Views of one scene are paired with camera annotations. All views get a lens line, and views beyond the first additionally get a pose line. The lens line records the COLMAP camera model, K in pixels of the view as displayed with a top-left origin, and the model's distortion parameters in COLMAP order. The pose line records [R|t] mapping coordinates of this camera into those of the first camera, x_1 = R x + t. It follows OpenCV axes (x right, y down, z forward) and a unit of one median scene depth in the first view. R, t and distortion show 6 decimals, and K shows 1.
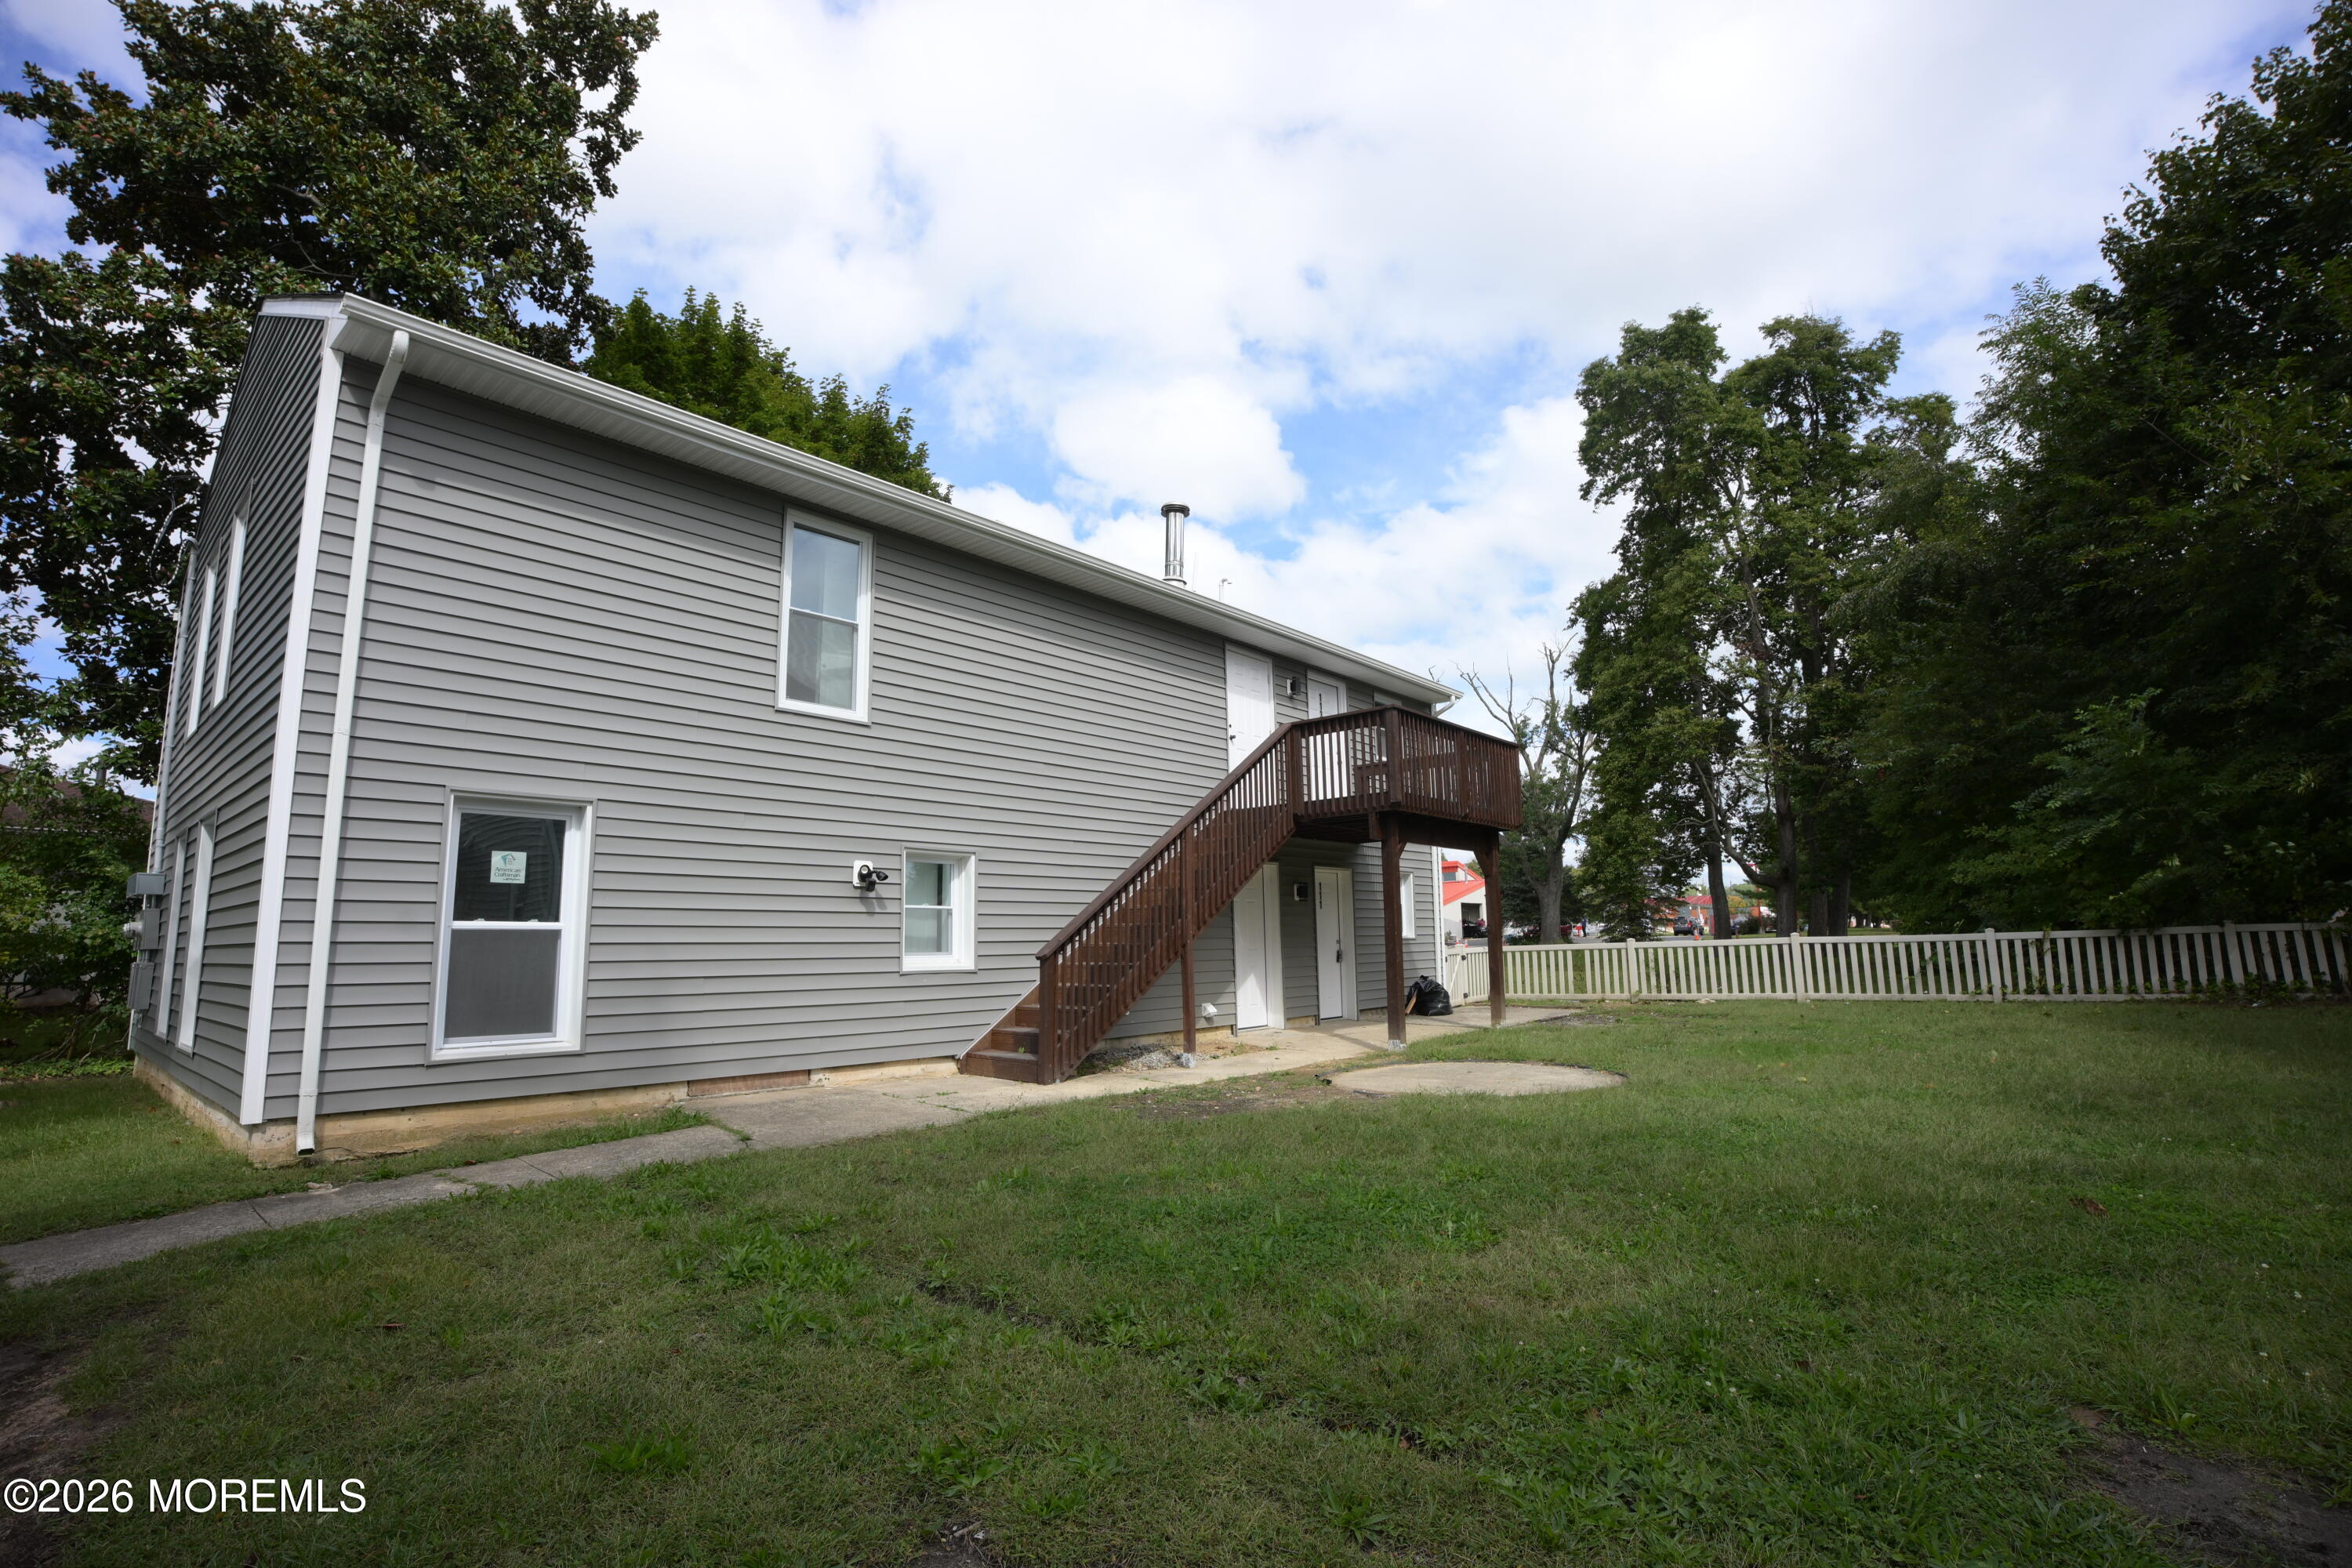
lens RADIAL K [[1070.2, 0, 1161.2], [0, 1070.2, 796.7], [0, 0, 1]] dist [-0.065275, 0.018453]
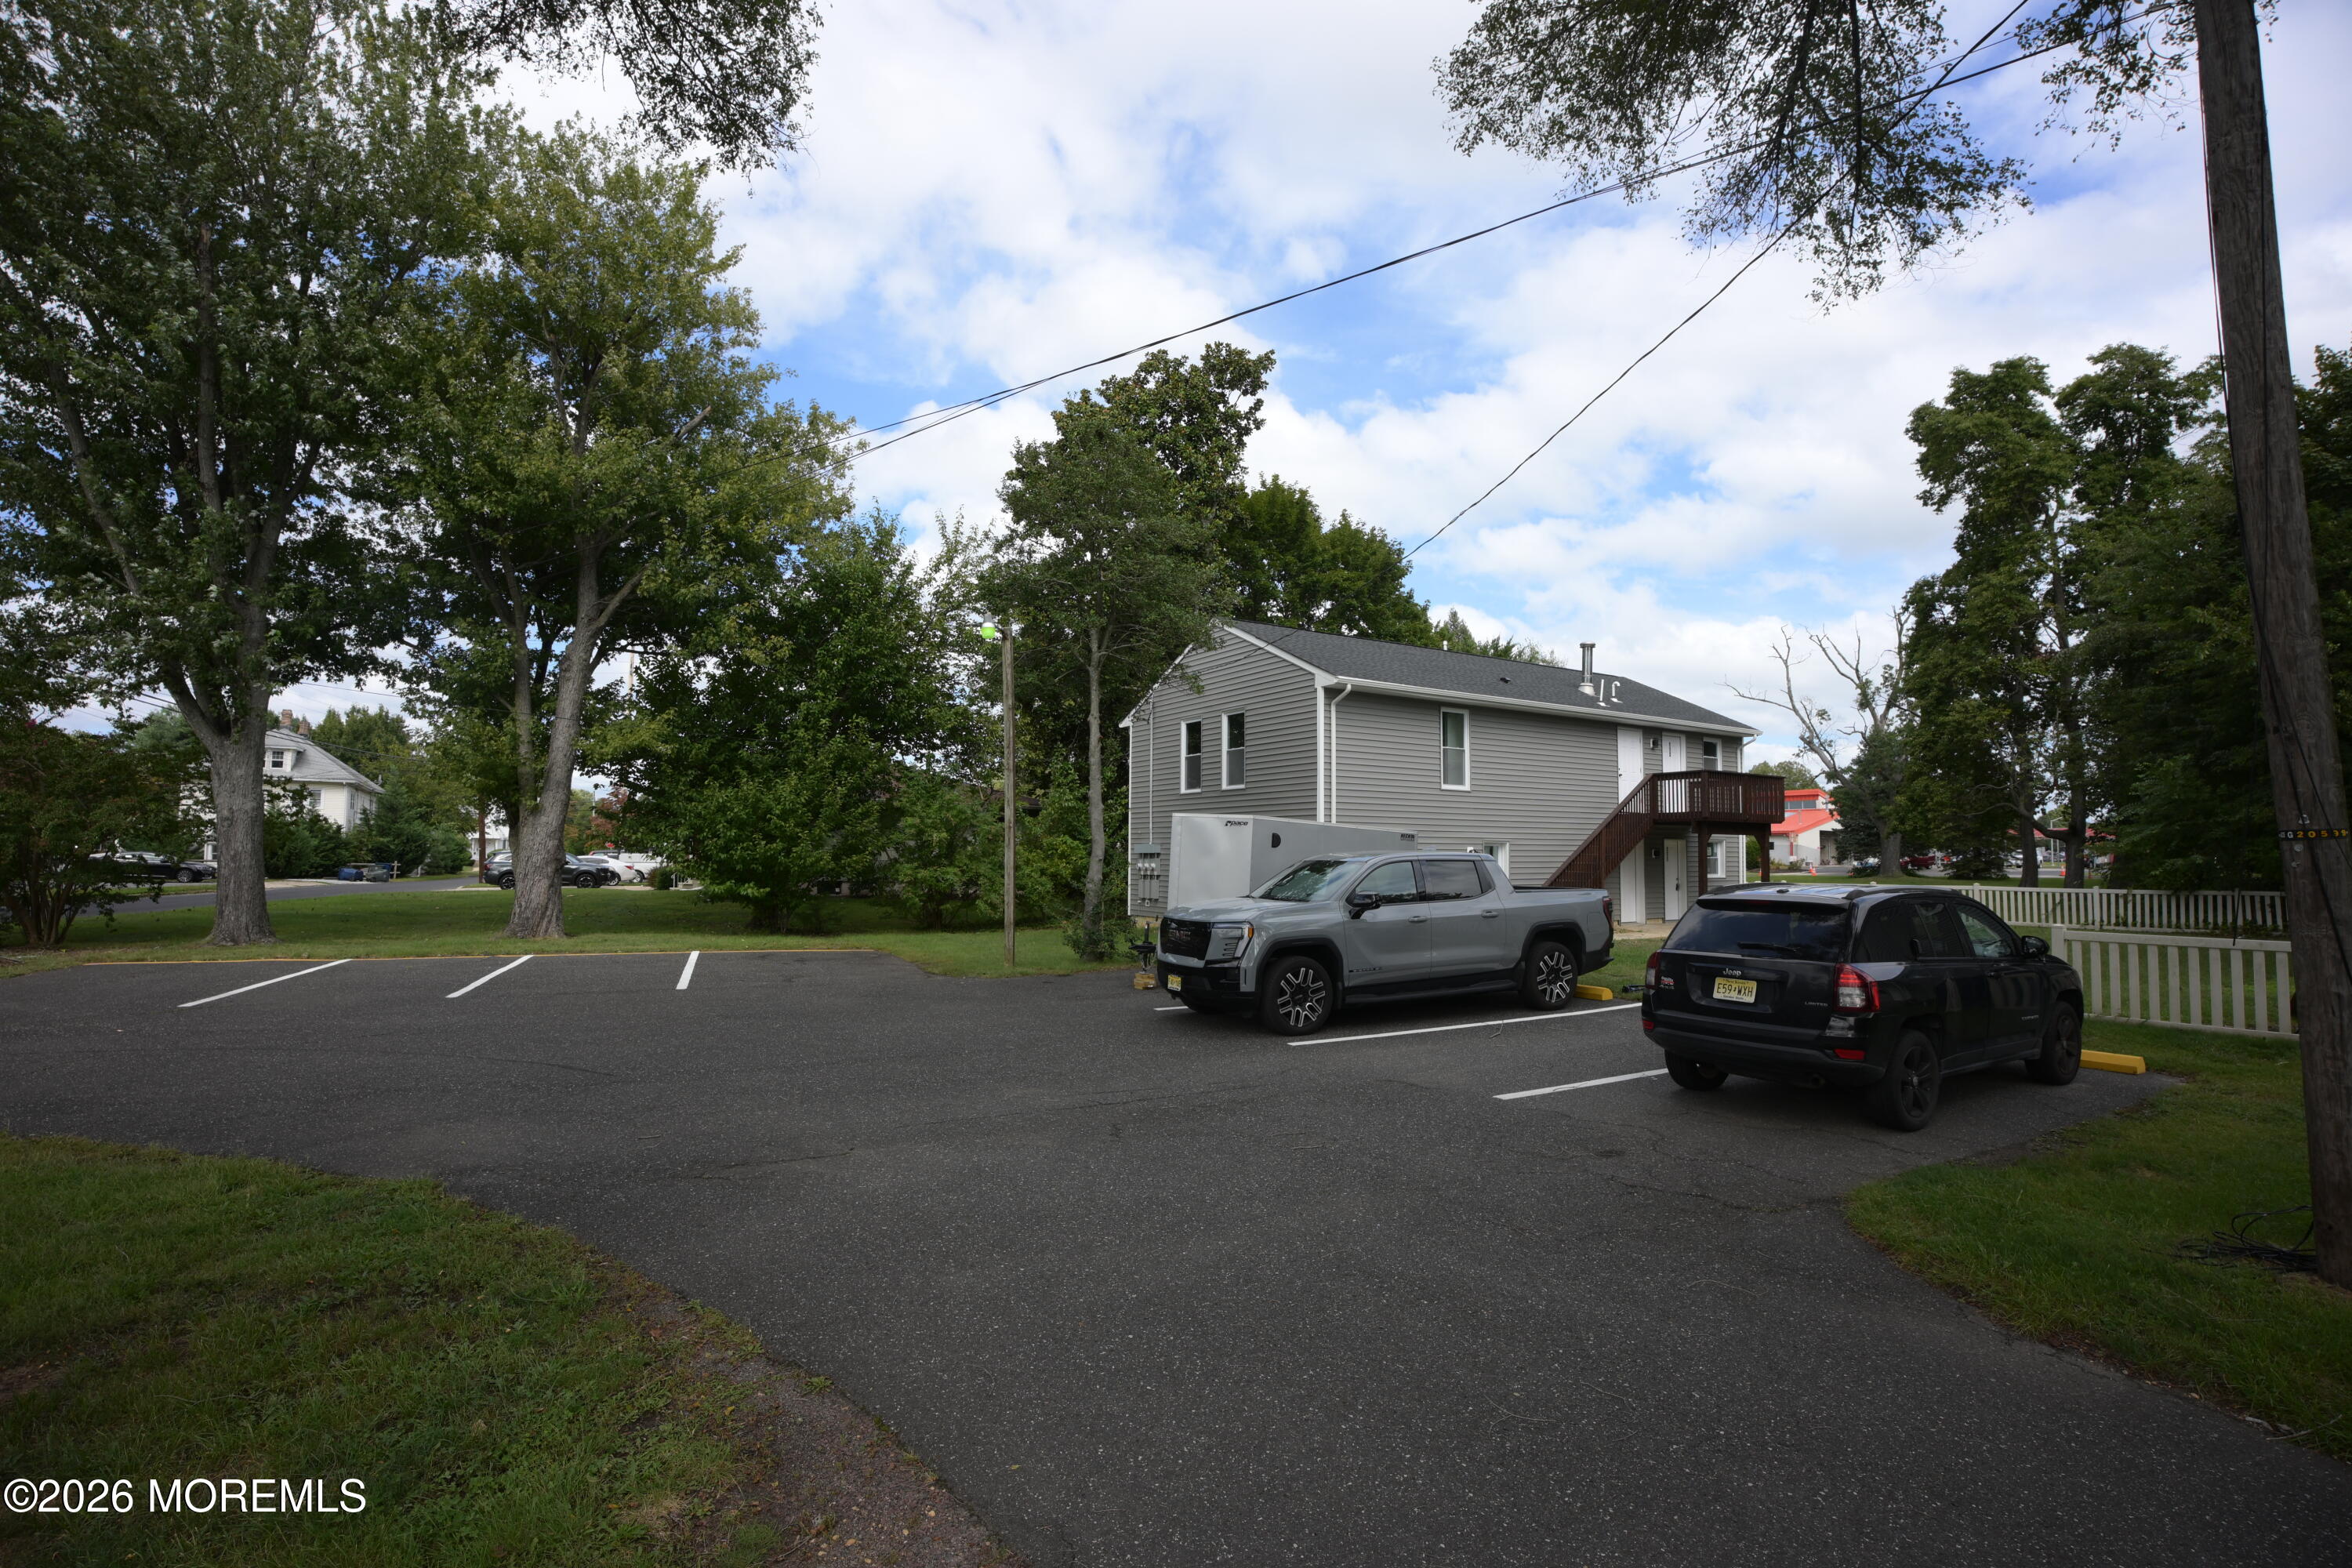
lens RADIAL K [[1070.2, 0, 1161.2], [0, 1070.2, 796.7], [0, 0, 1]] dist [-0.065275, 0.018453]
pose [[0.952081, 0.011325, -0.305637, -0.125229], [0.015772, 0.996166, 0.086045, -0.173824], [0.305440, -0.086743, 0.948252, -0.969668]]
